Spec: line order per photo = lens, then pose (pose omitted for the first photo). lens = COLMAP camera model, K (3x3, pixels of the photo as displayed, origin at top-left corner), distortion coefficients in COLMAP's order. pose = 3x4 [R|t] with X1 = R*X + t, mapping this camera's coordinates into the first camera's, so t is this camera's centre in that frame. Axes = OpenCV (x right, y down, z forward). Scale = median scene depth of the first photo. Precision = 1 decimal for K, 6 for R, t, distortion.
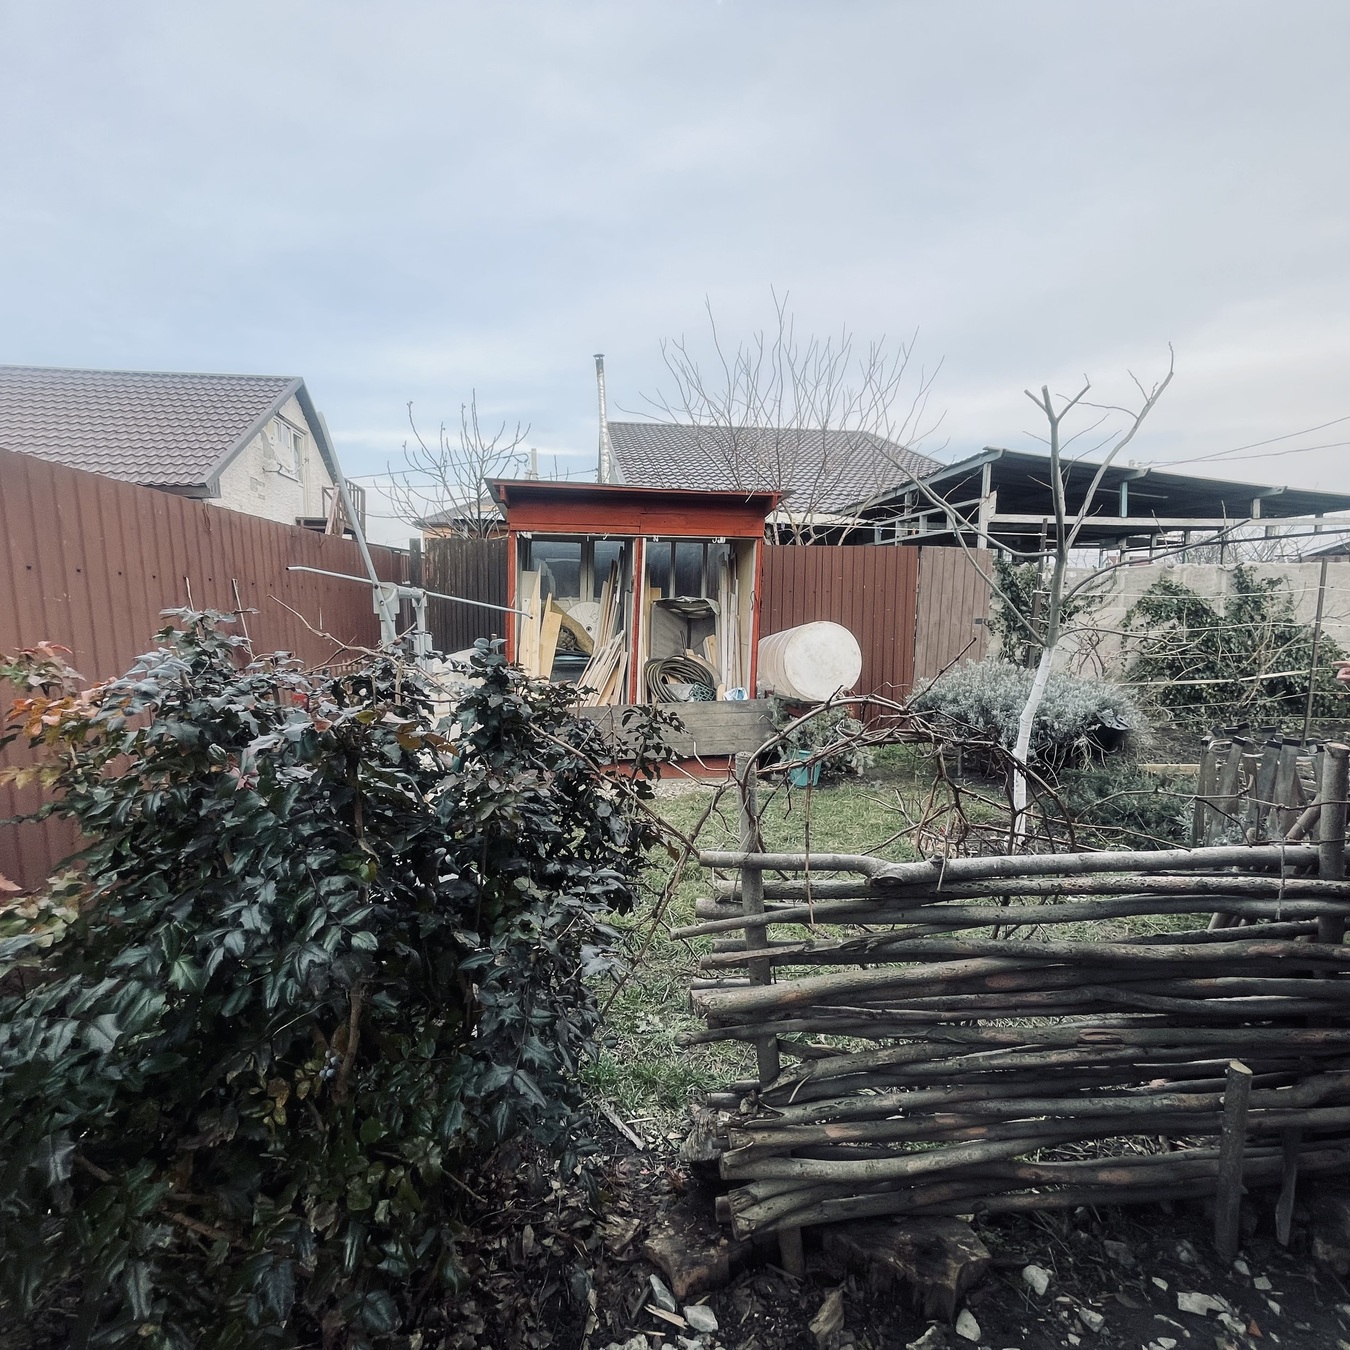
lens RADIAL K [[726.5, 0, 672.3], [0, 726.5, 673.5], [0, 0, 1]] dist [-0.010300, 0.005231]
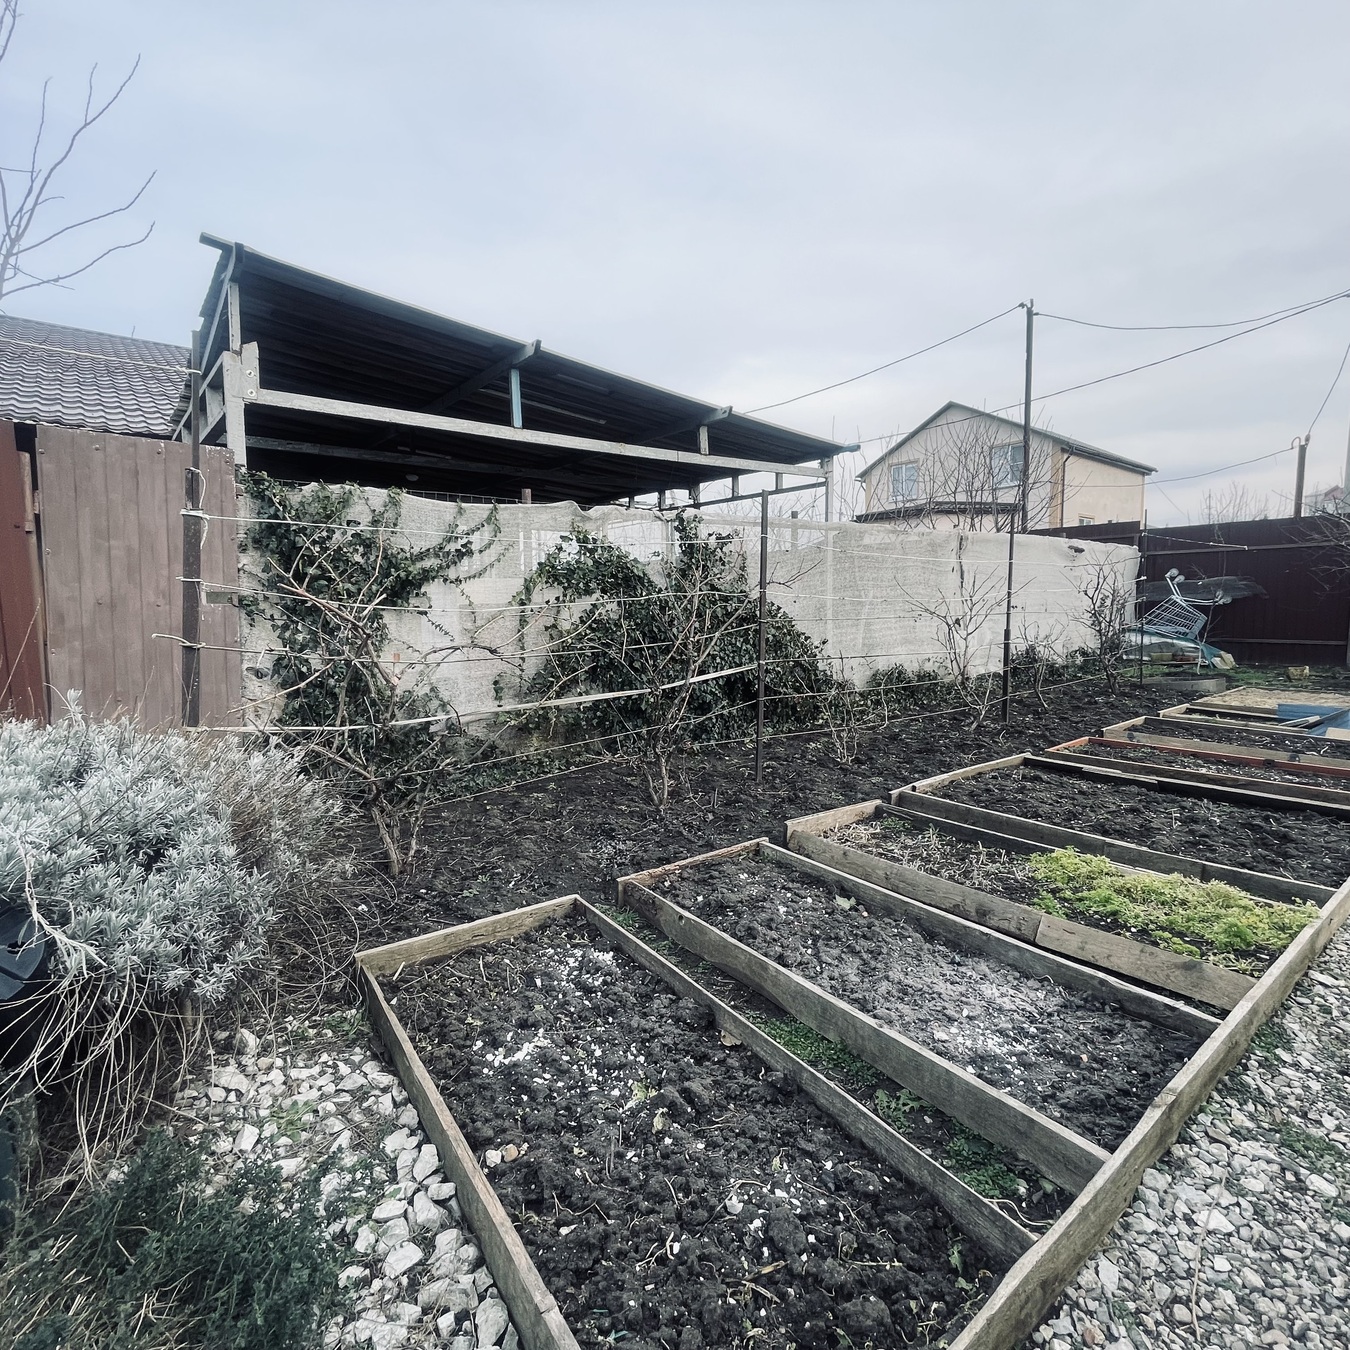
lens RADIAL K [[726.5, 0, 681.3], [0, 726.5, 671.1], [0, 0, 1]] dist [-0.010300, 0.005231]
pose [[0.854926, -0.061028, 0.515148, 0.423718], [0.058663, 0.998059, 0.020881, -0.014665], [-0.515422, 0.012368, 0.856847, 0.414979]]
